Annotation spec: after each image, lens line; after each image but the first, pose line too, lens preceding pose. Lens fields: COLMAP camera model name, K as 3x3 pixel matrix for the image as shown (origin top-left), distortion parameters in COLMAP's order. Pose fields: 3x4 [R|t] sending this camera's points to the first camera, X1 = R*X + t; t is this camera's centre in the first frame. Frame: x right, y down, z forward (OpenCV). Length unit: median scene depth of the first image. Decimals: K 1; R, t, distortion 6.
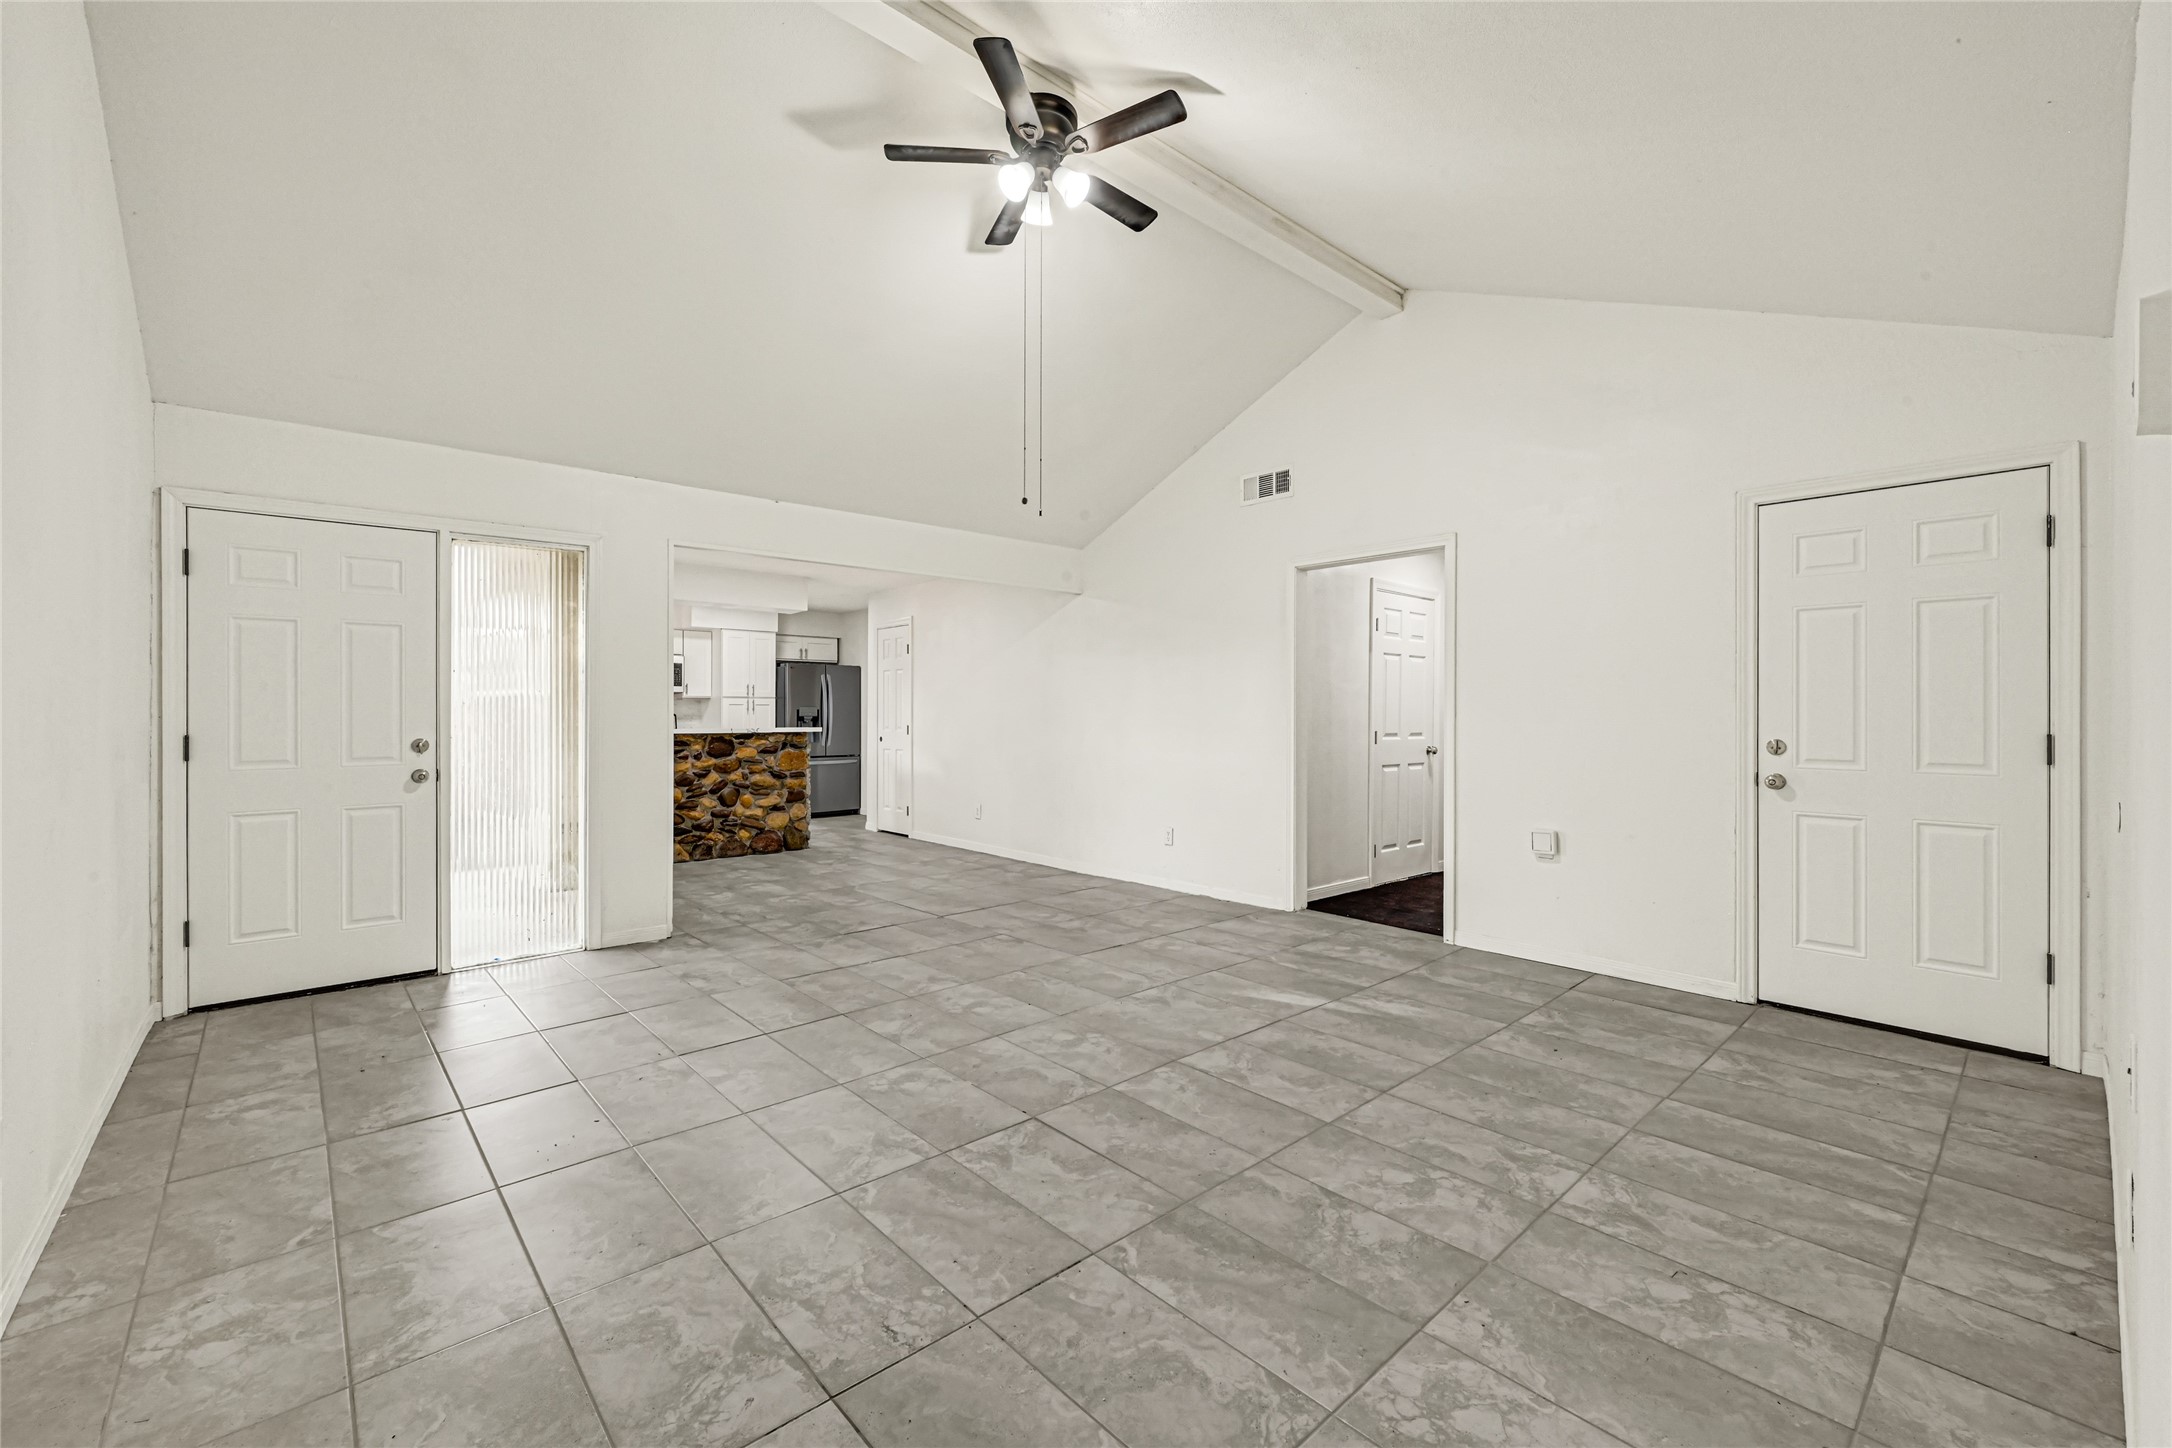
lens RADIAL K [[879.6, 0, 1088.1], [0, 879.6, 712.2], [0, 0, 1]] dist [0.002520, -0.000669]
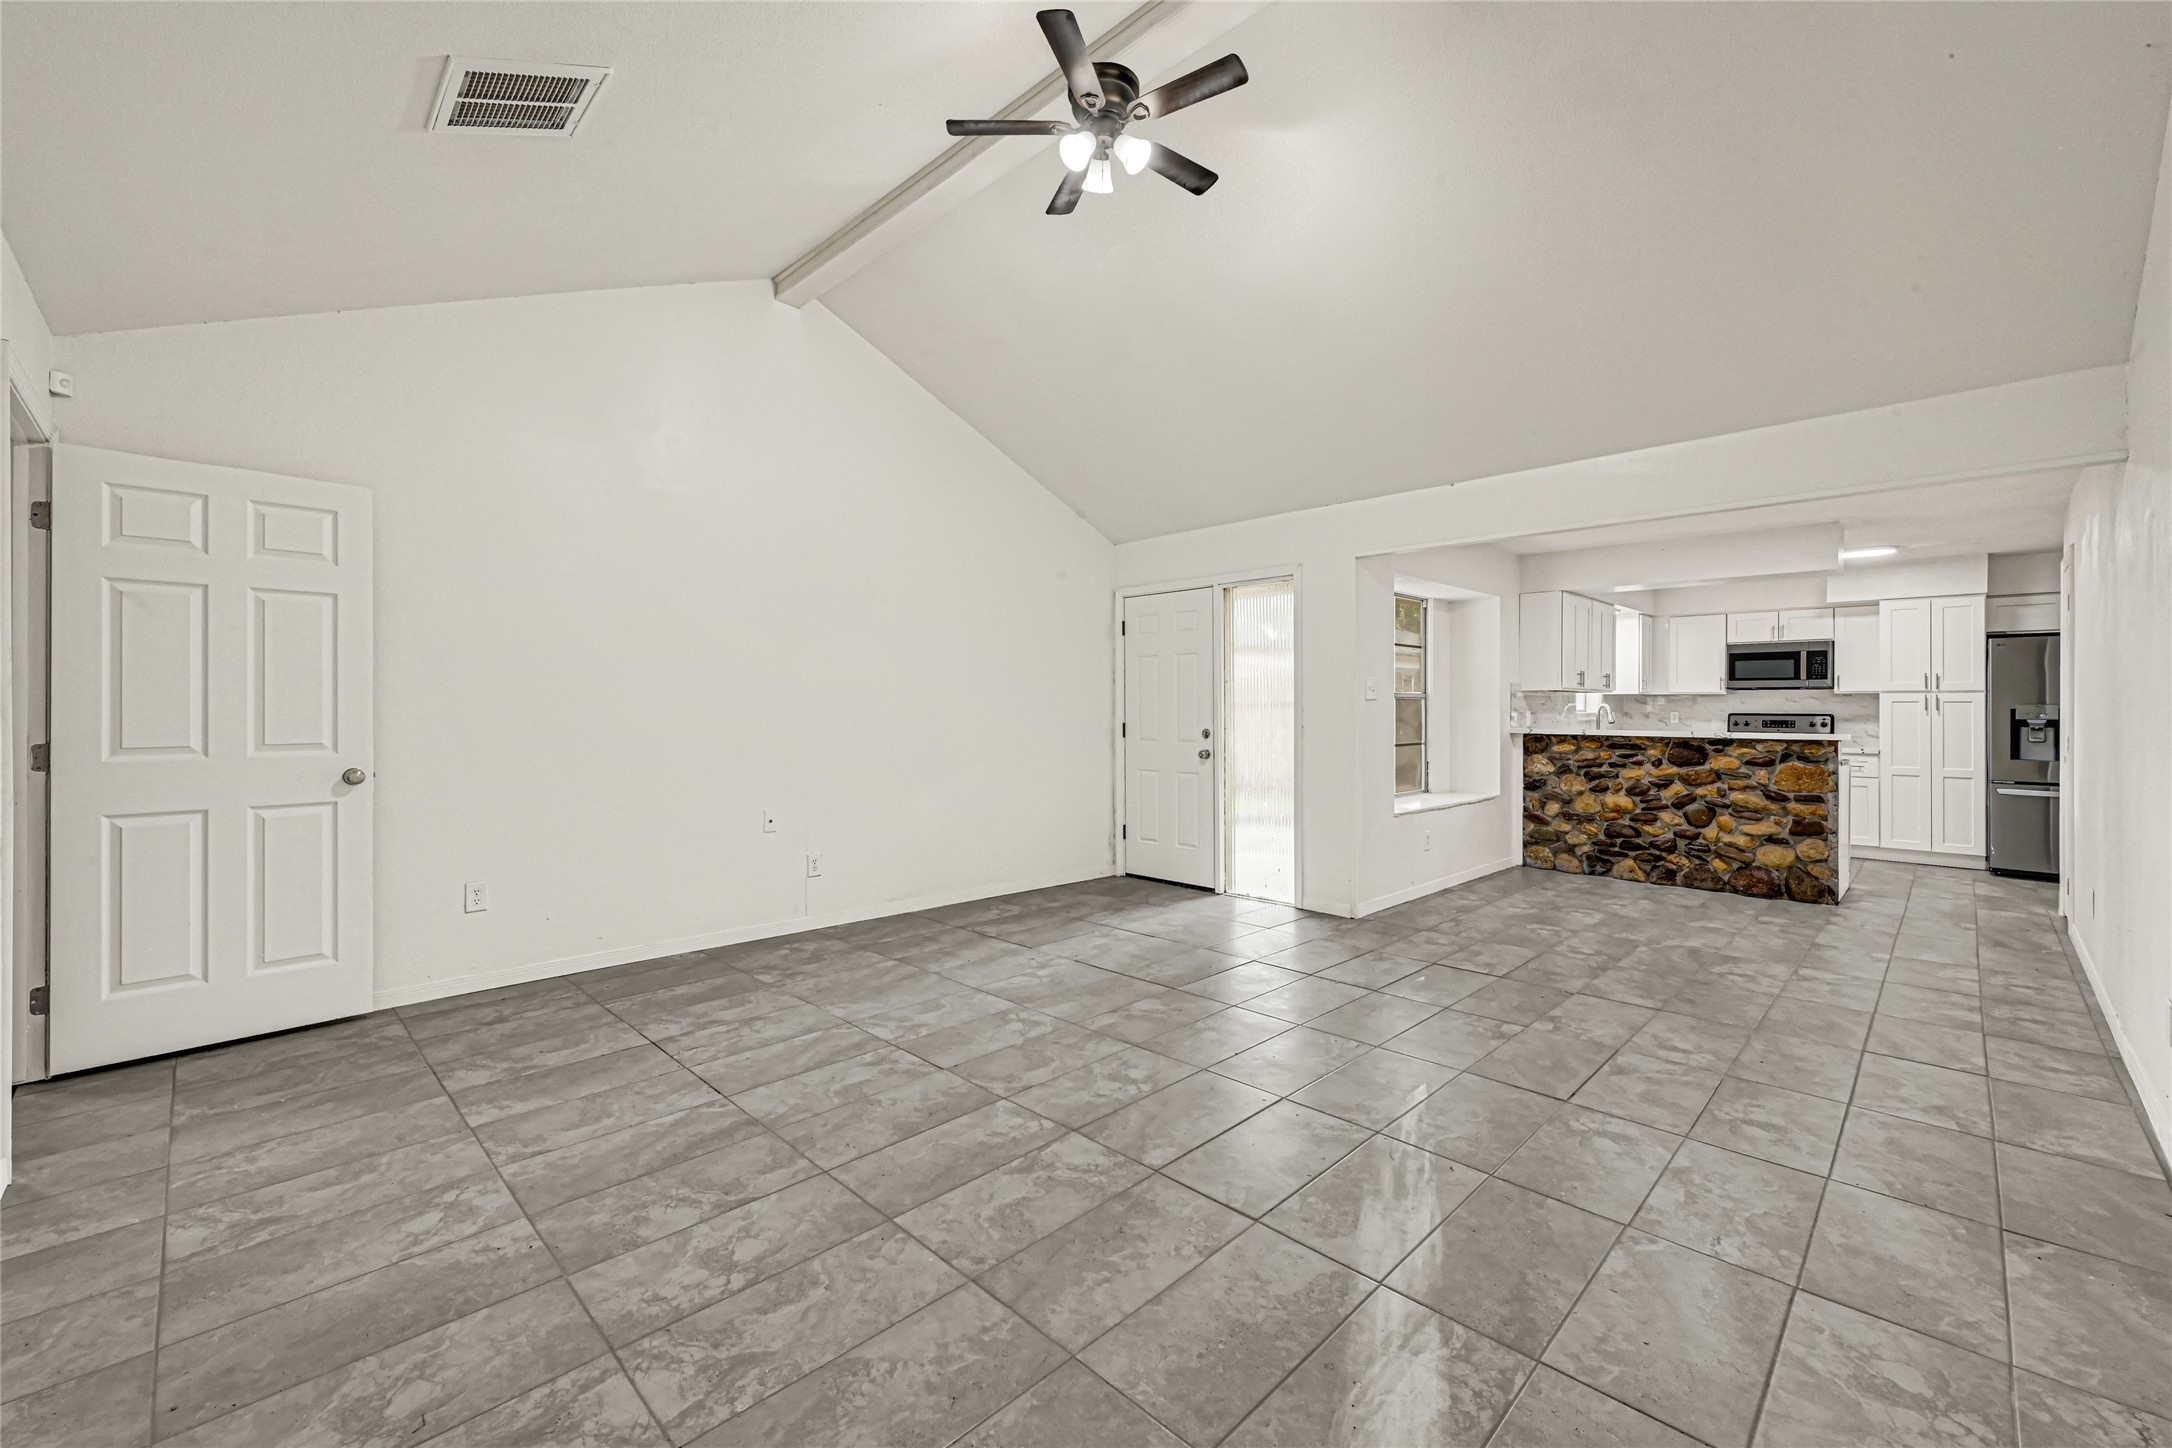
lens RADIAL K [[879.6, 0, 1089.9], [0, 879.6, 705.5], [0, 0, 1]] dist [0.002520, -0.000669]
pose [[0.059920, -0.003681, -0.998196, 0.887940], [-0.002312, 0.999990, -0.003826, -0.003072], [0.998201, 0.002537, 0.059911, 0.919127]]
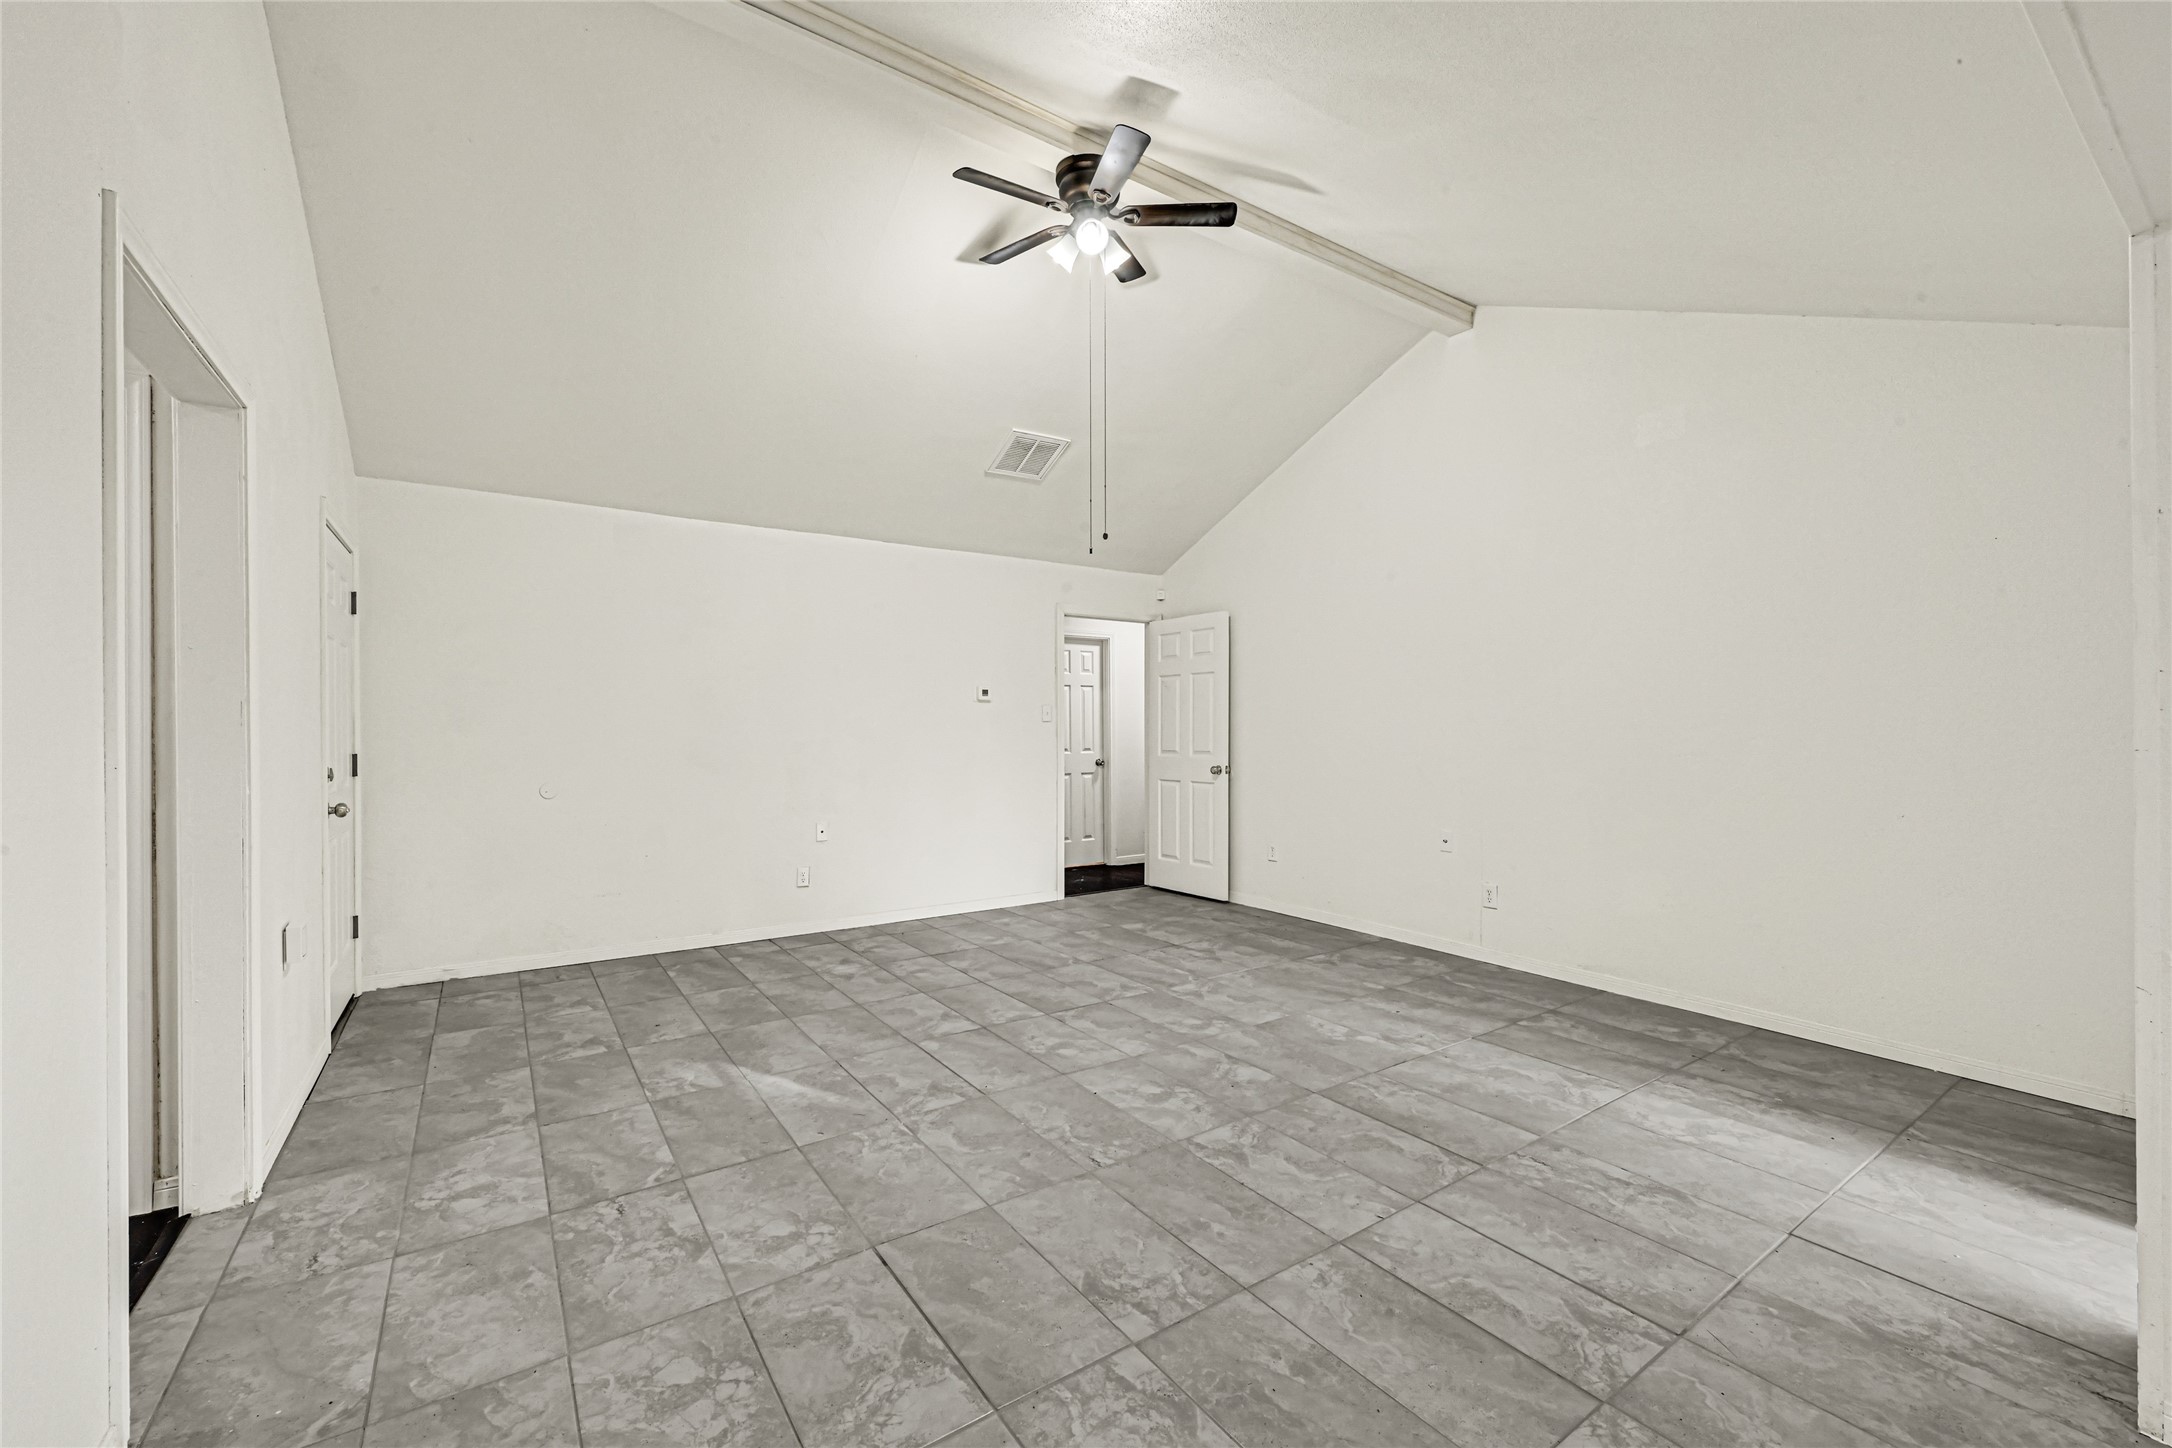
lens RADIAL K [[879.6, 0, 1095.4], [0, 879.6, 728.4], [0, 0, 1]] dist [0.002520, -0.000669]
pose [[-0.992481, 0.002439, 0.122377, -0.192204], [0.002133, 0.999994, -0.002630, -0.008675], [-0.122382, -0.002349, -0.992480, 2.073319]]
